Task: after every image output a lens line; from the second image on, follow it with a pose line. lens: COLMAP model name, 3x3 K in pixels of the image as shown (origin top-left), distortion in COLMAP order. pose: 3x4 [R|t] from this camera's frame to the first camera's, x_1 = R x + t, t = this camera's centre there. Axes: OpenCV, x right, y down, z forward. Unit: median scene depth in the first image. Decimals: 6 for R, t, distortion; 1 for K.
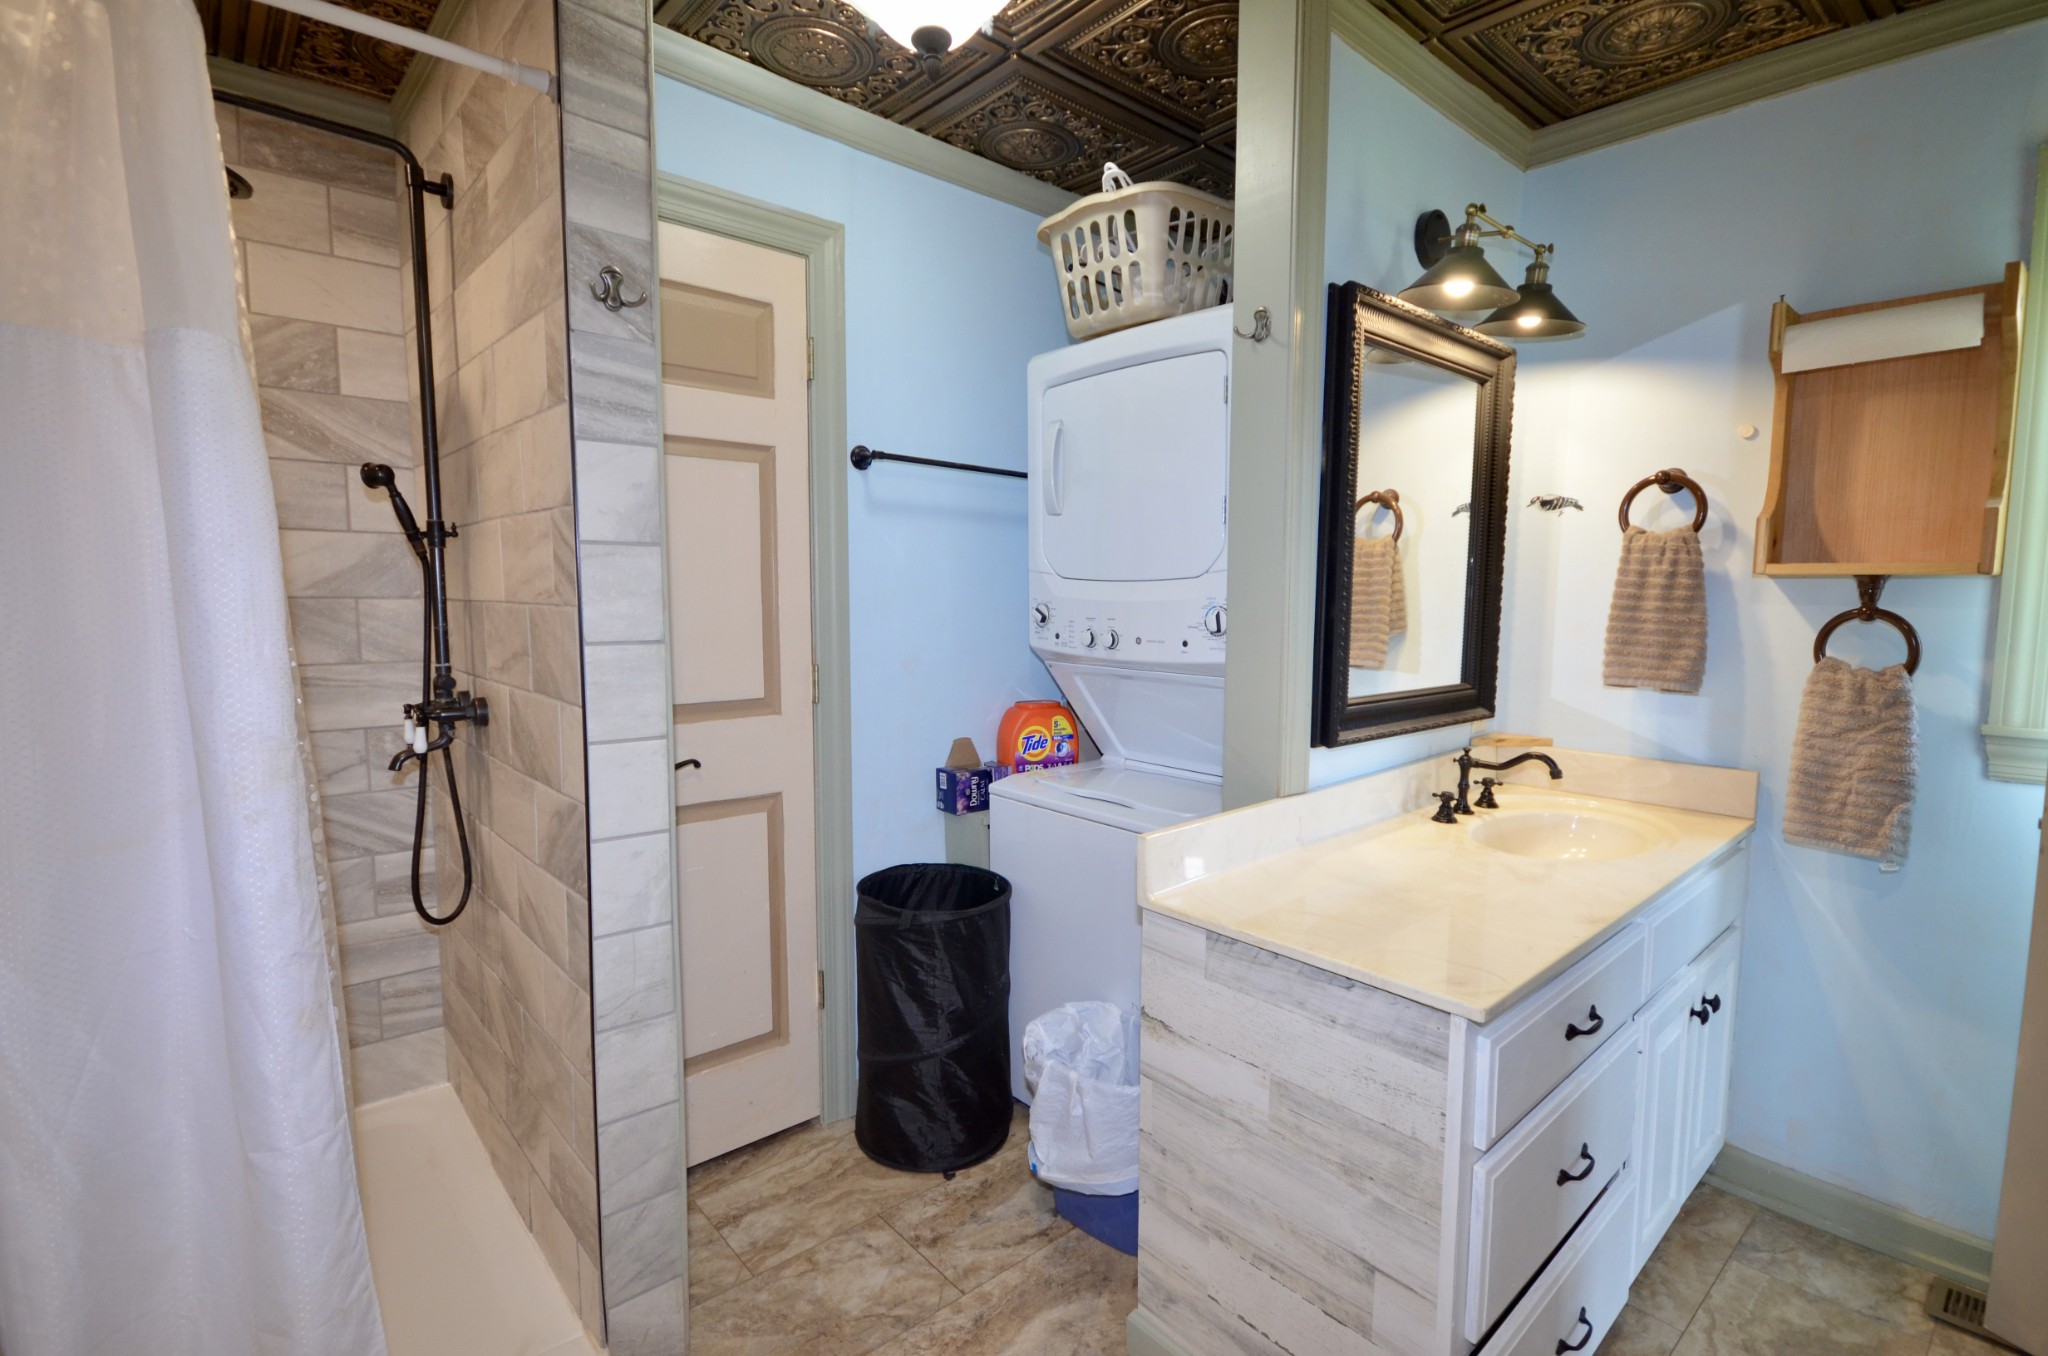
lens RADIAL K [[970.1, 0, 1030.3], [0, 970.1, 679.4], [0, 0, 1]] dist [-0.004104, -0.001200]
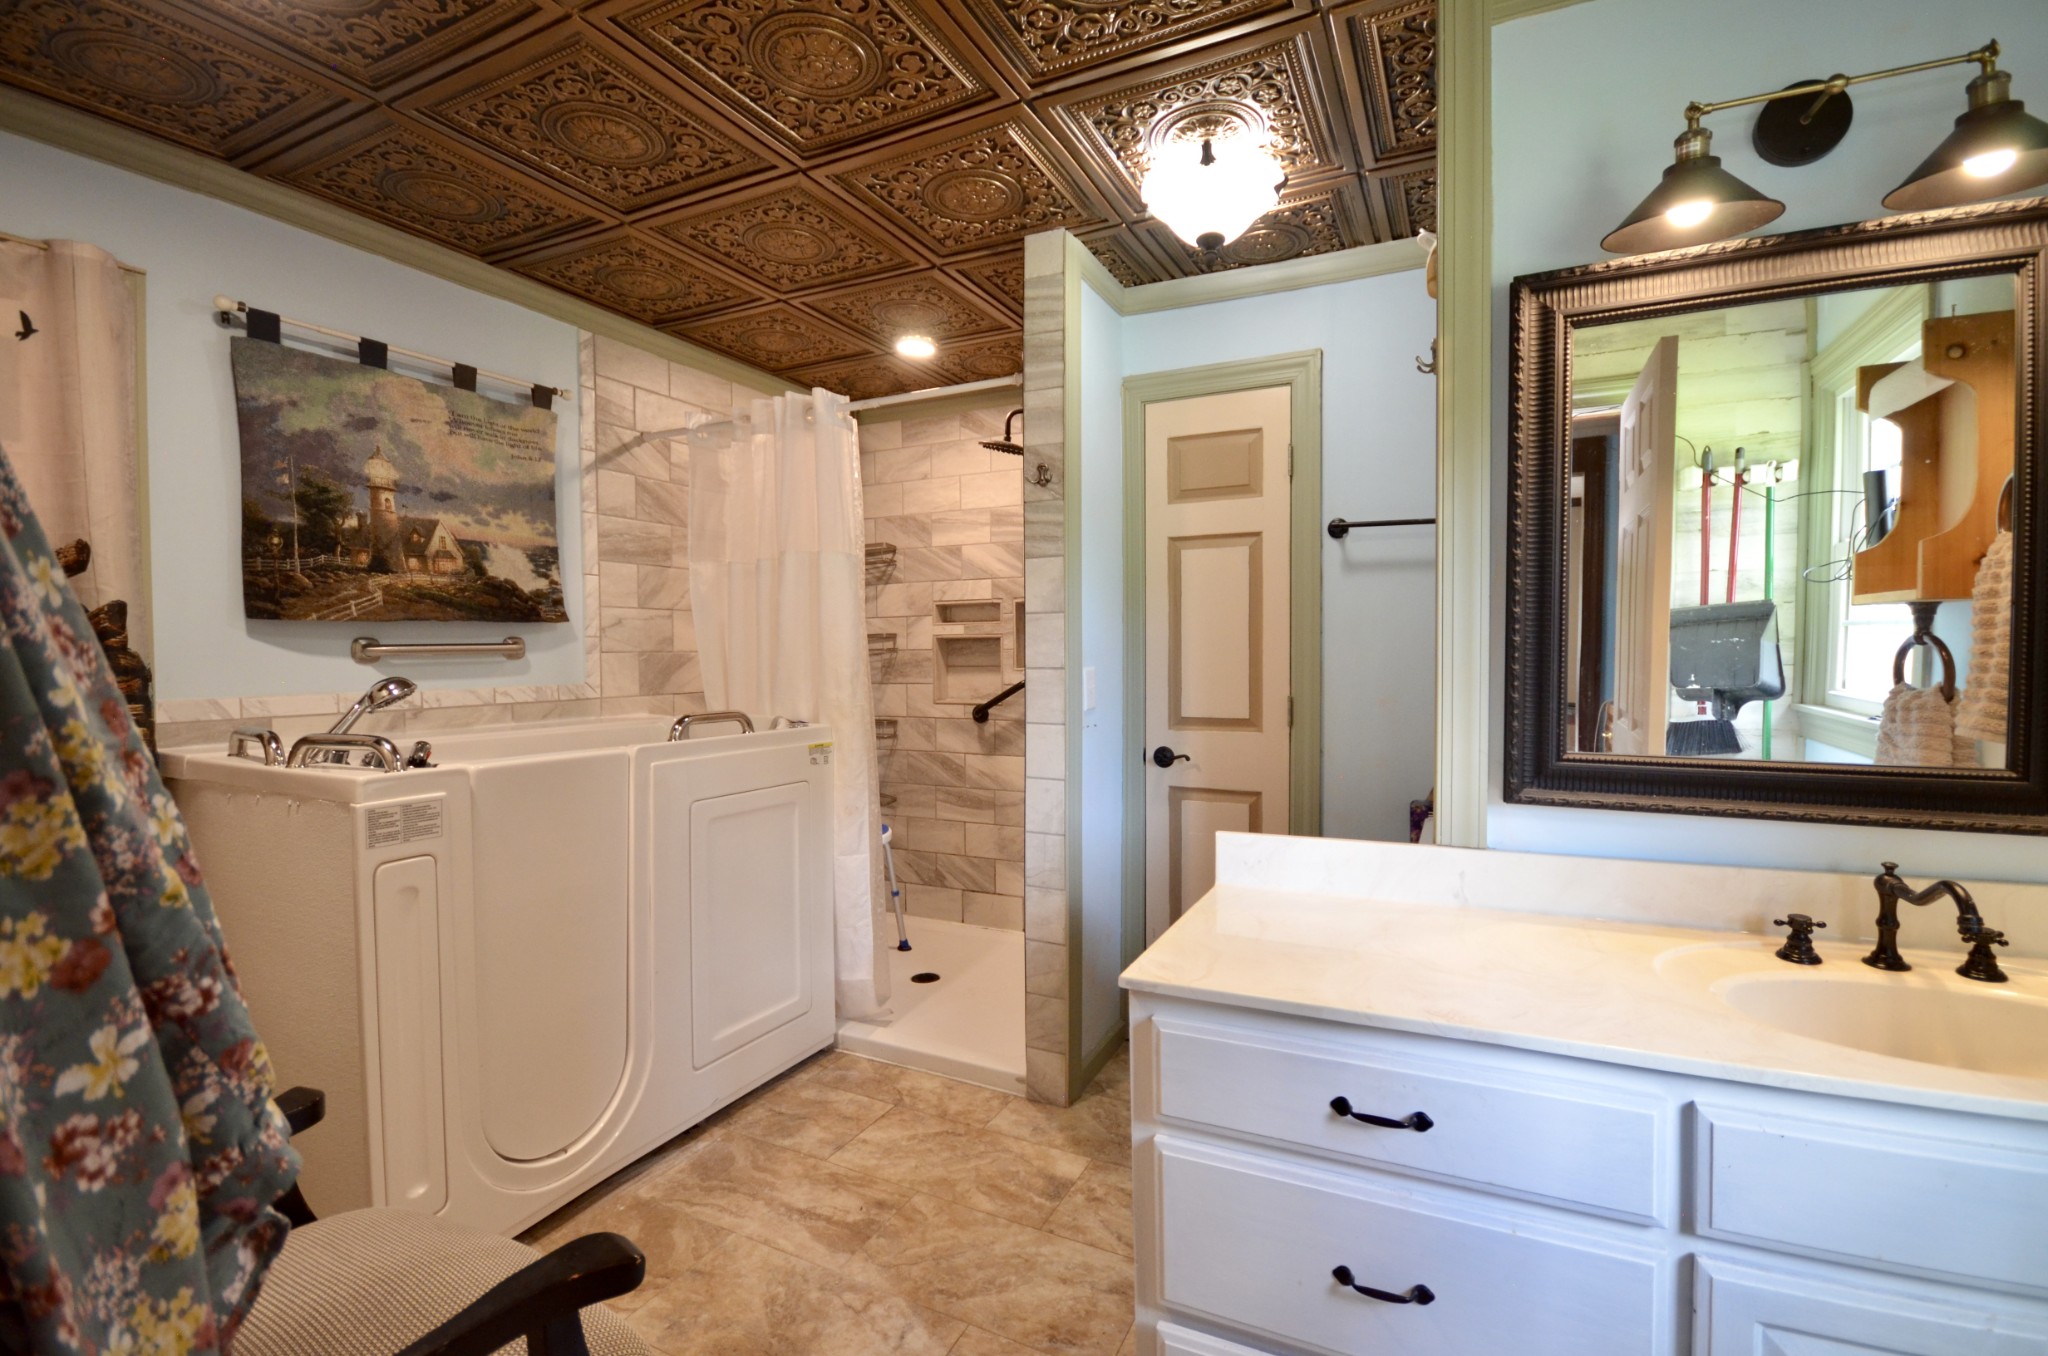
lens RADIAL K [[903.4, 0, 1036.1], [0, 903.4, 682.6], [0, 0, 1]] dist [0.008767, -0.010702]
pose [[0.381115, 0.024090, -0.924214, 0.789922], [-0.074707, 0.997194, -0.004815, -0.002287], [0.921504, 0.070880, 0.381846, 0.251480]]
